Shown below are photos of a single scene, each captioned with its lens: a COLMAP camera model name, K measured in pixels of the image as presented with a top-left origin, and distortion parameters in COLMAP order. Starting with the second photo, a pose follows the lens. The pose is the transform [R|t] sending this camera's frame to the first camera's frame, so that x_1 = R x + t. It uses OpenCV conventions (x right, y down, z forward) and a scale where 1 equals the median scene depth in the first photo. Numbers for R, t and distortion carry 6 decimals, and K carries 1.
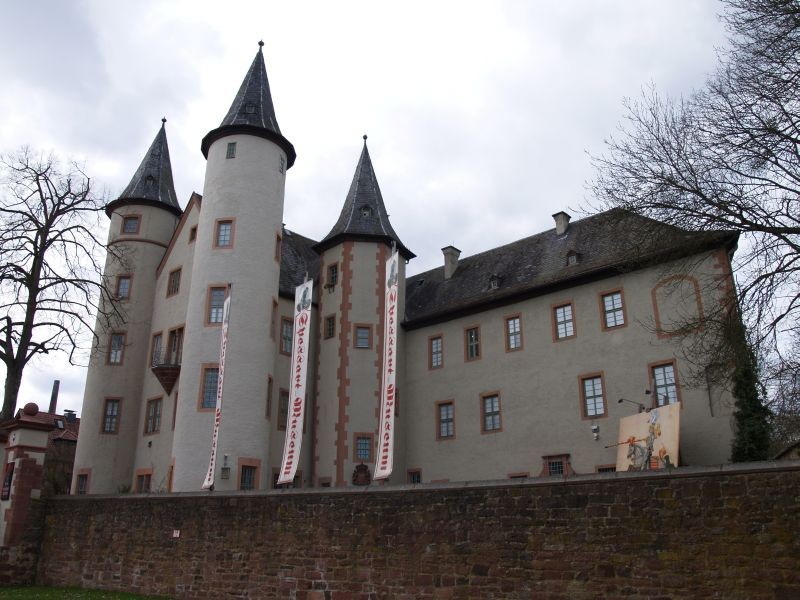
lens RADIAL K [[663.9, 0, 400.0], [0, 663.9, 300.0], [0, 0, 1]] dist [-0.140854, 0.096499]
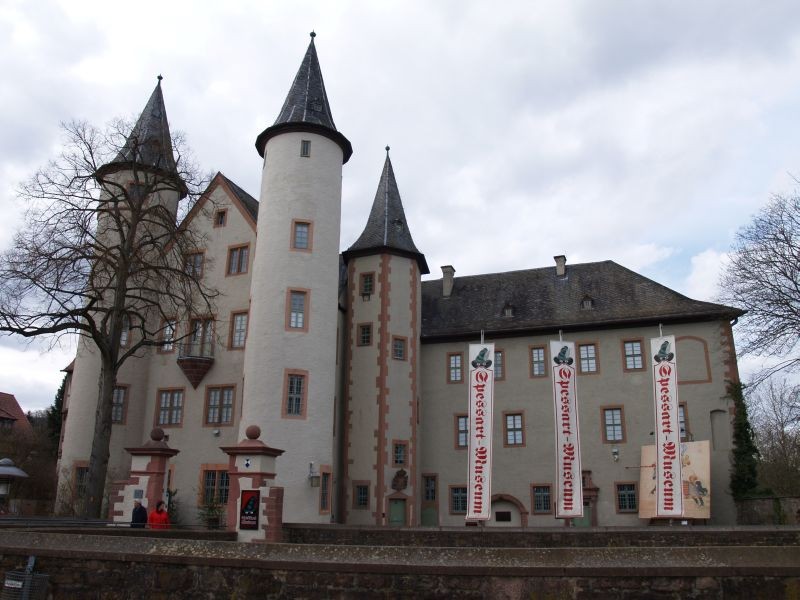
lens RADIAL K [[663.9, 0, 400.0], [0, 663.9, 300.0], [0, 0, 1]] dist [-0.140854, 0.096499]
pose [[0.929690, 0.122804, 0.347269, -0.446291], [-0.138885, 0.990071, 0.021701, -0.045830], [-0.341156, -0.068405, 0.937514, 0.012351]]
